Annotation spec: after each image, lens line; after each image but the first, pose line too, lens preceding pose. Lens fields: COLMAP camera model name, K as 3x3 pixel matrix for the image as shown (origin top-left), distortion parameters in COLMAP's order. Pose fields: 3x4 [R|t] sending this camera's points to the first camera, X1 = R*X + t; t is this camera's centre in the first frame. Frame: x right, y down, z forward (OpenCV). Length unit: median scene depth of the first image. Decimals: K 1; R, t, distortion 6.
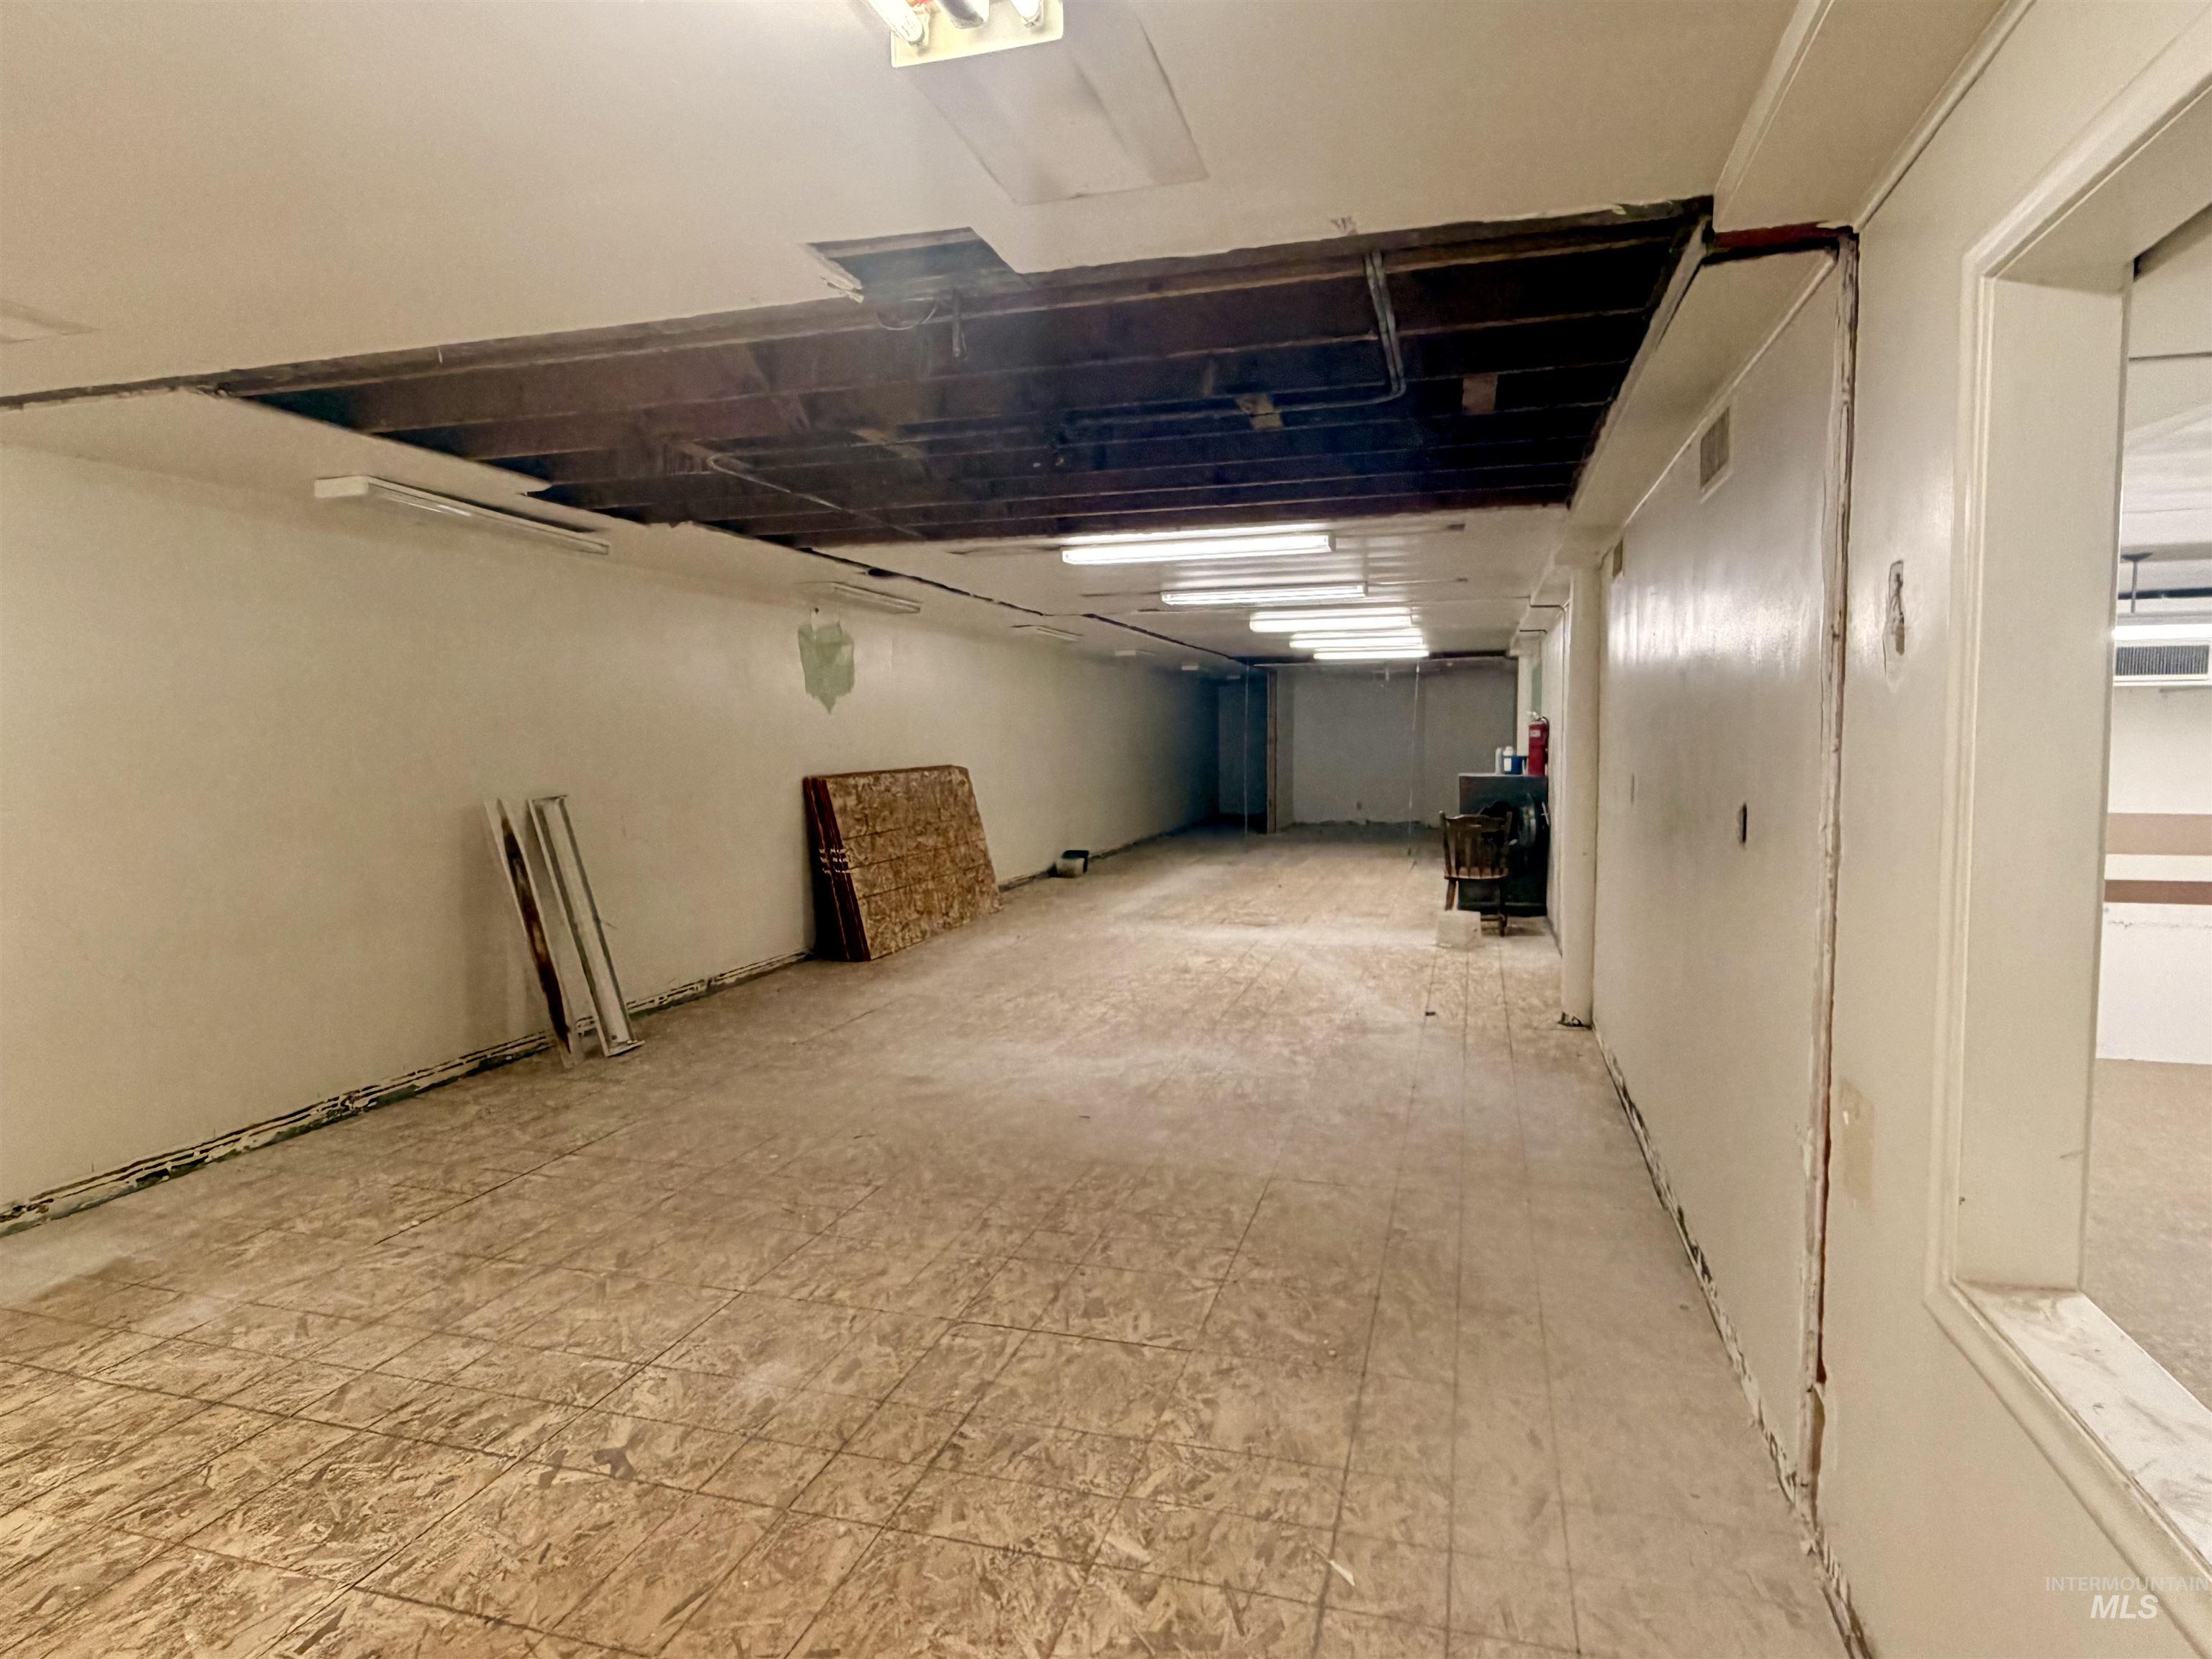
lens RADIAL K [[1287.7, 0, 1109.8], [0, 1287.7, 825.5], [0, 0, 1]] dist [0.001027, -0.000137]
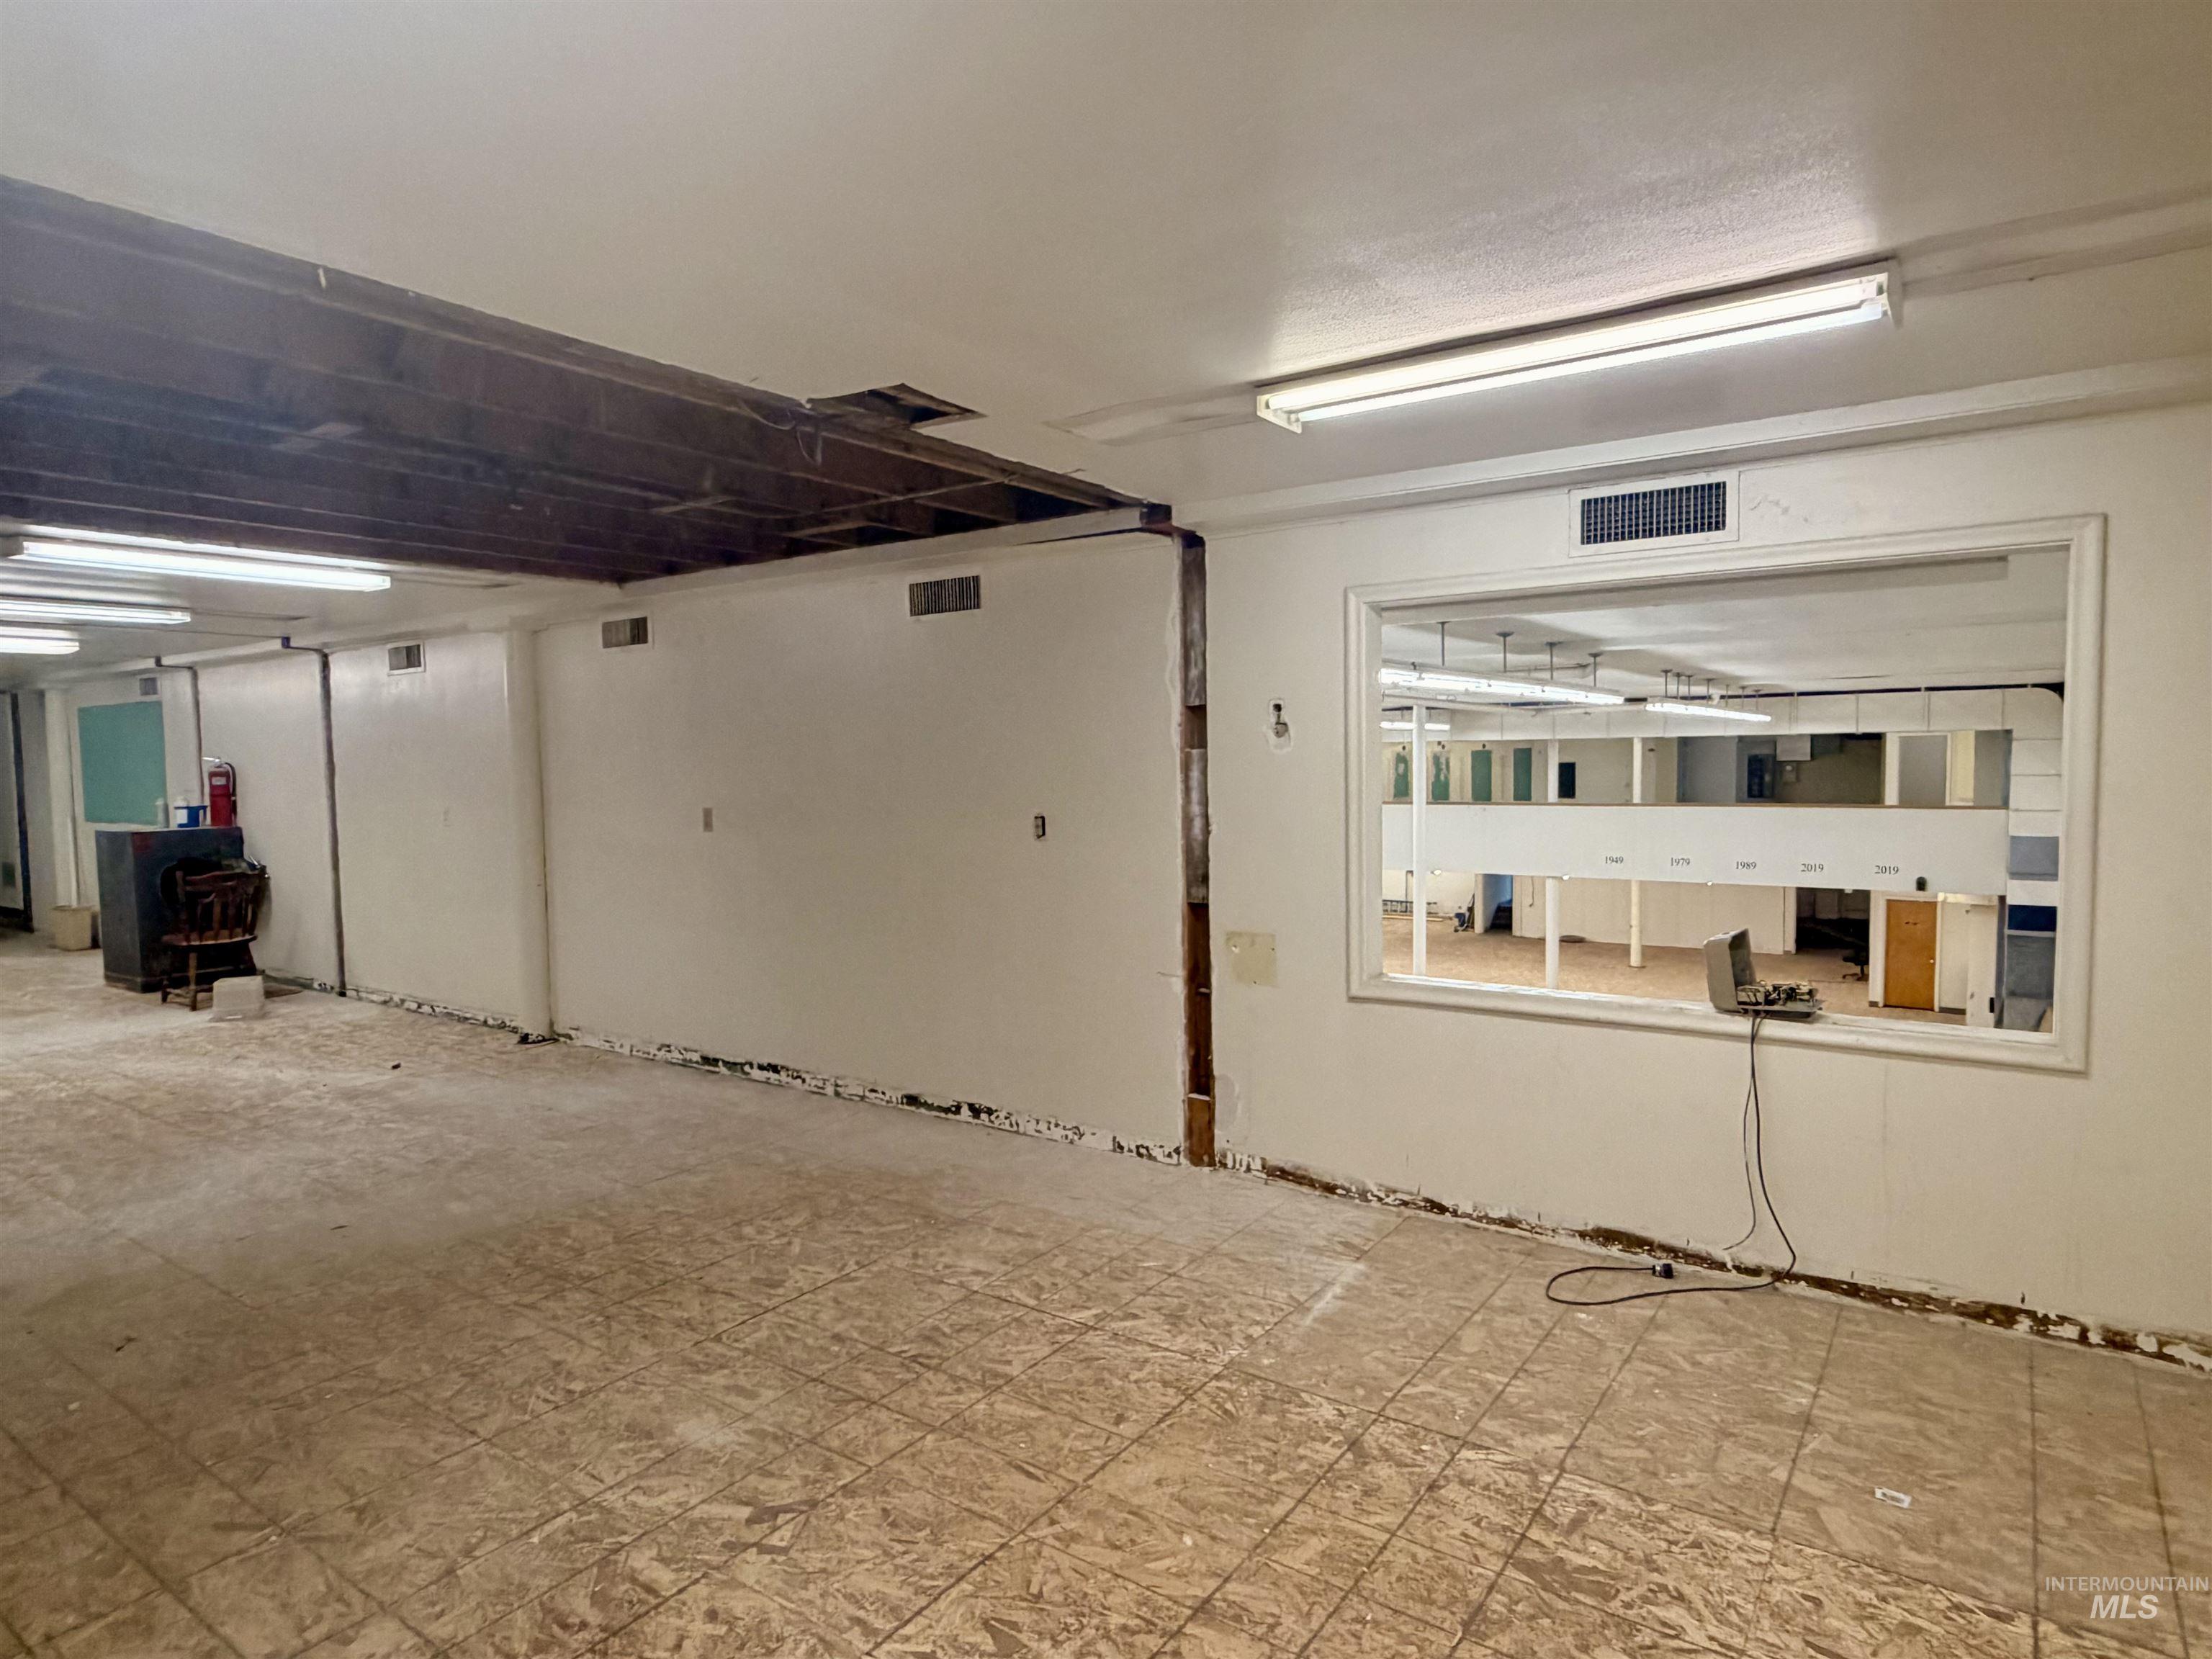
lens RADIAL K [[1287.7, 0, 1112.0], [0, 1287.7, 833.4], [0, 0, 1]] dist [0.001027, -0.000137]
pose [[0.307863, -0.052211, 0.949997, -0.998414], [0.078815, 0.996461, 0.029224, -0.031822], [-0.948161, 0.065877, 0.310889, 0.333280]]
